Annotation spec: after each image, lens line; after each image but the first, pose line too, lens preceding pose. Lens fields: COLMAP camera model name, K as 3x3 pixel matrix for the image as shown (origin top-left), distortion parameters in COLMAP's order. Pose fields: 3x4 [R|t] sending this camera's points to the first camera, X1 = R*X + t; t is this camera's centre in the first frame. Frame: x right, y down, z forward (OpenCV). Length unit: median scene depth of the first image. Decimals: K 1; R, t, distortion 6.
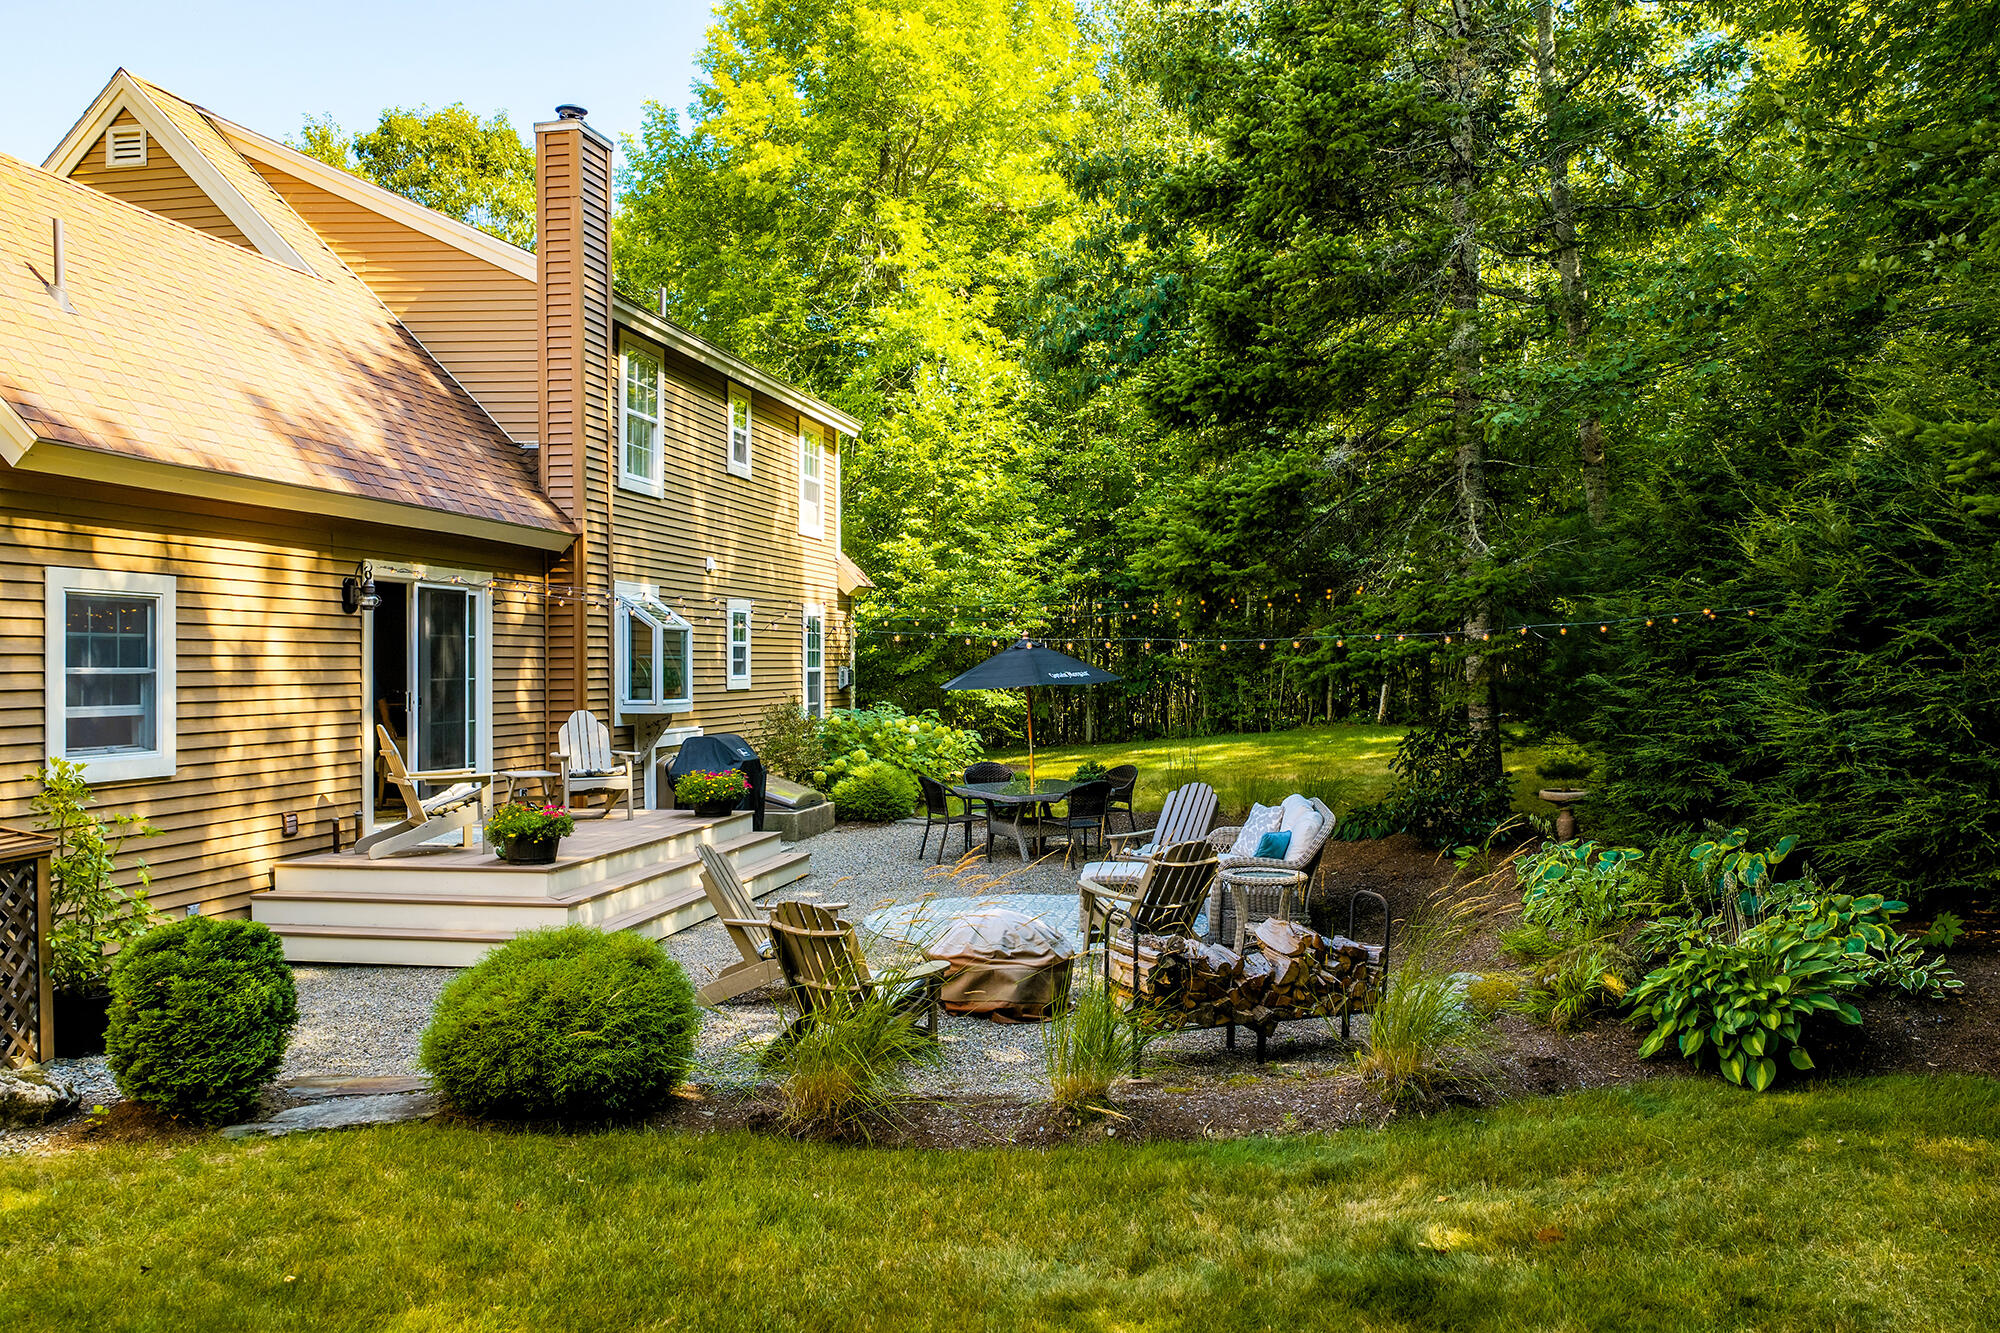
lens RADIAL K [[1682.4, 0, 993.9], [0, 1682.4, 665.2], [0, 0, 1]] dist [0.020803, -0.034814]
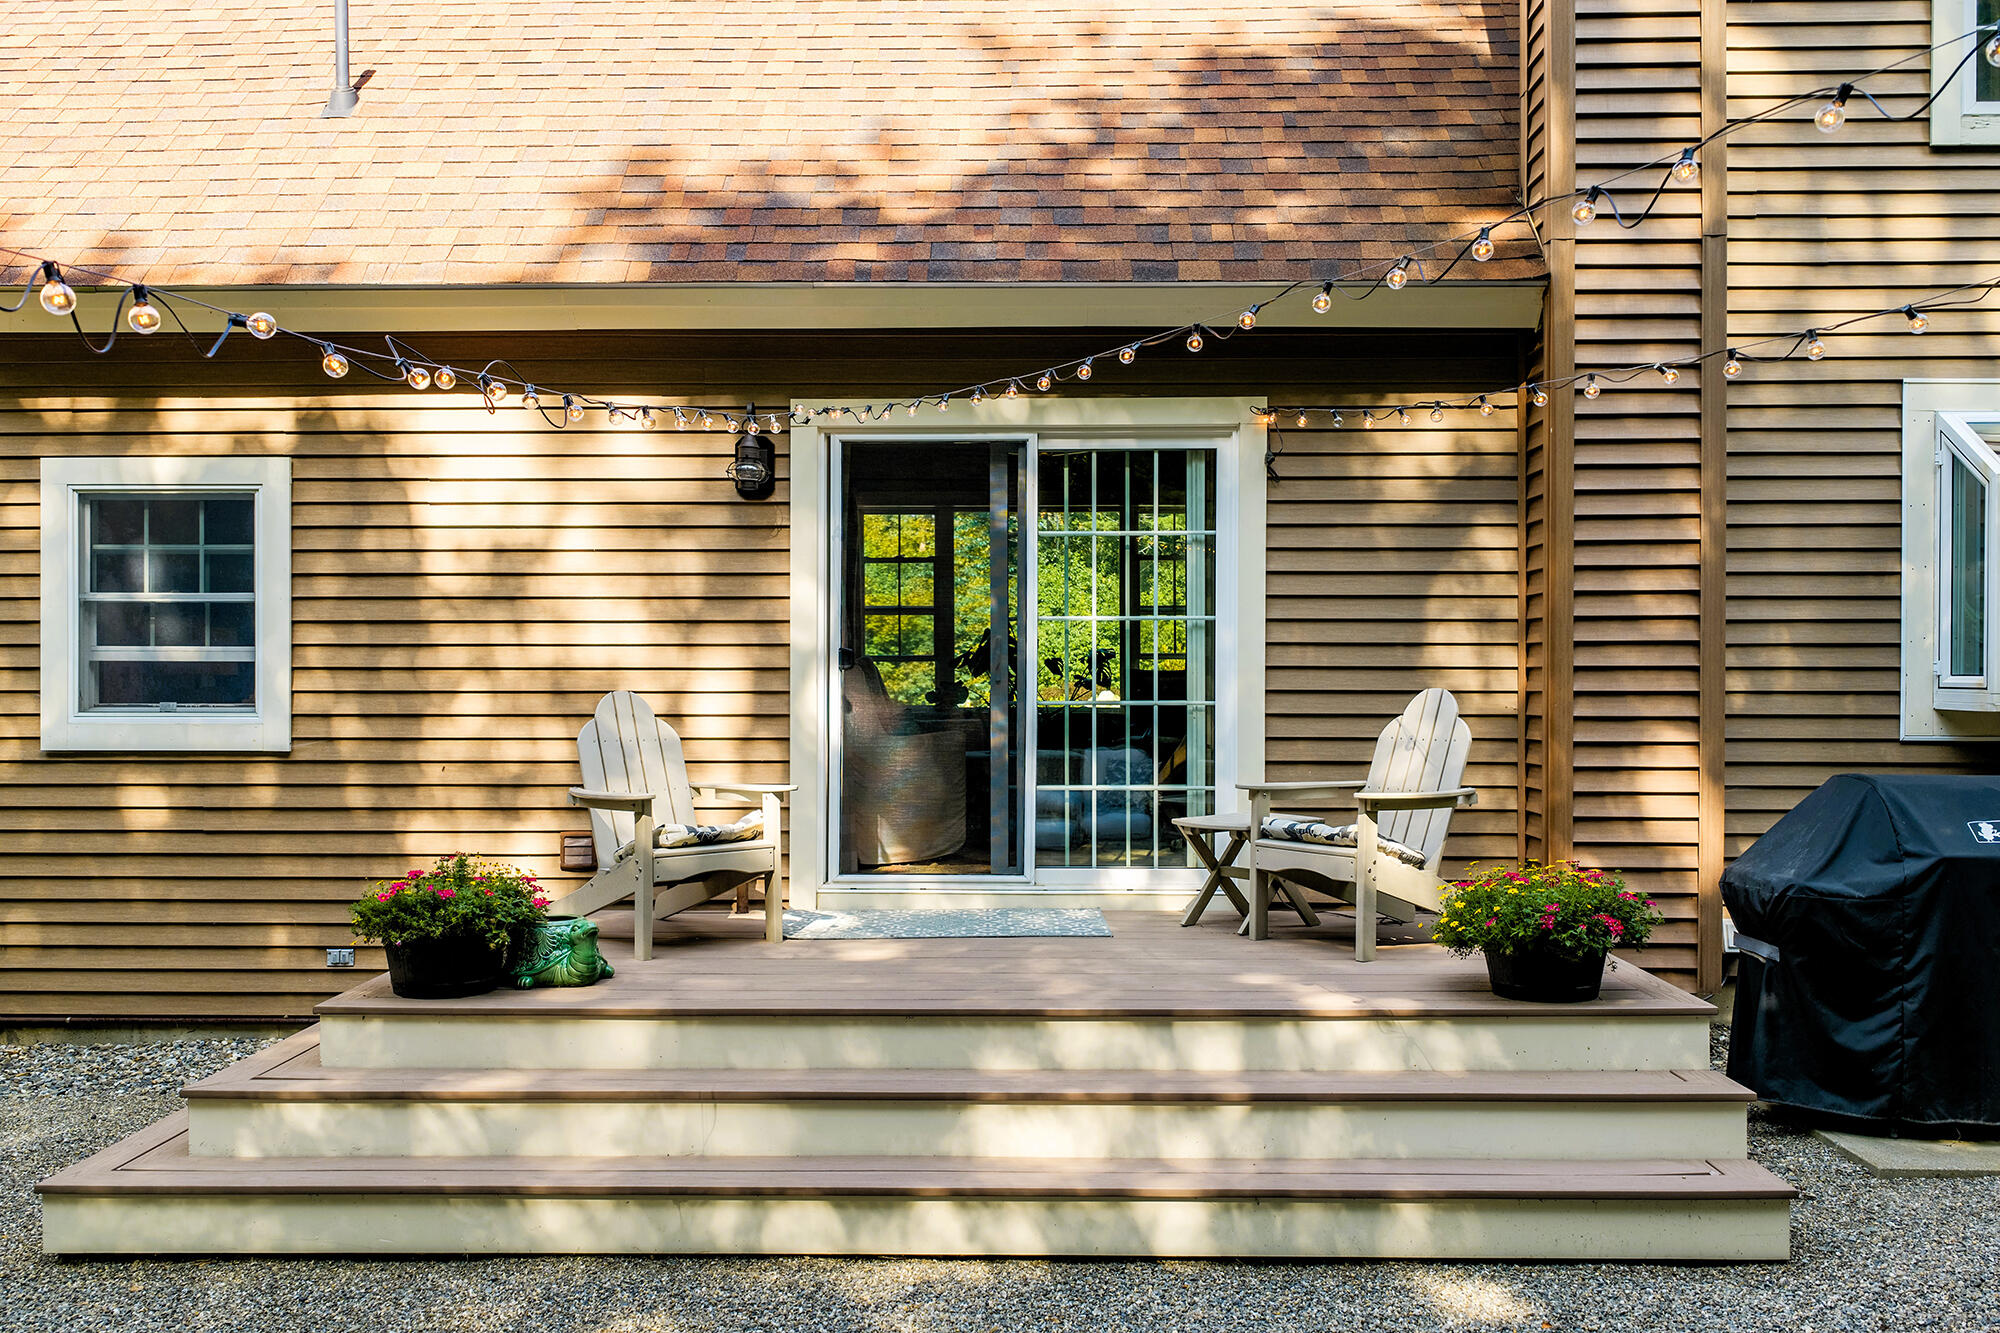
lens RADIAL K [[1682.4, 0, 999.7], [0, 1682.4, 670.7], [0, 0, 1]] dist [0.020803, -0.034814]
pose [[0.185691, 0.029462, -0.982166, 0.227460], [0.001729, 0.999539, 0.030310, 0.012265], [0.982607, -0.007327, 0.185555, 1.135560]]
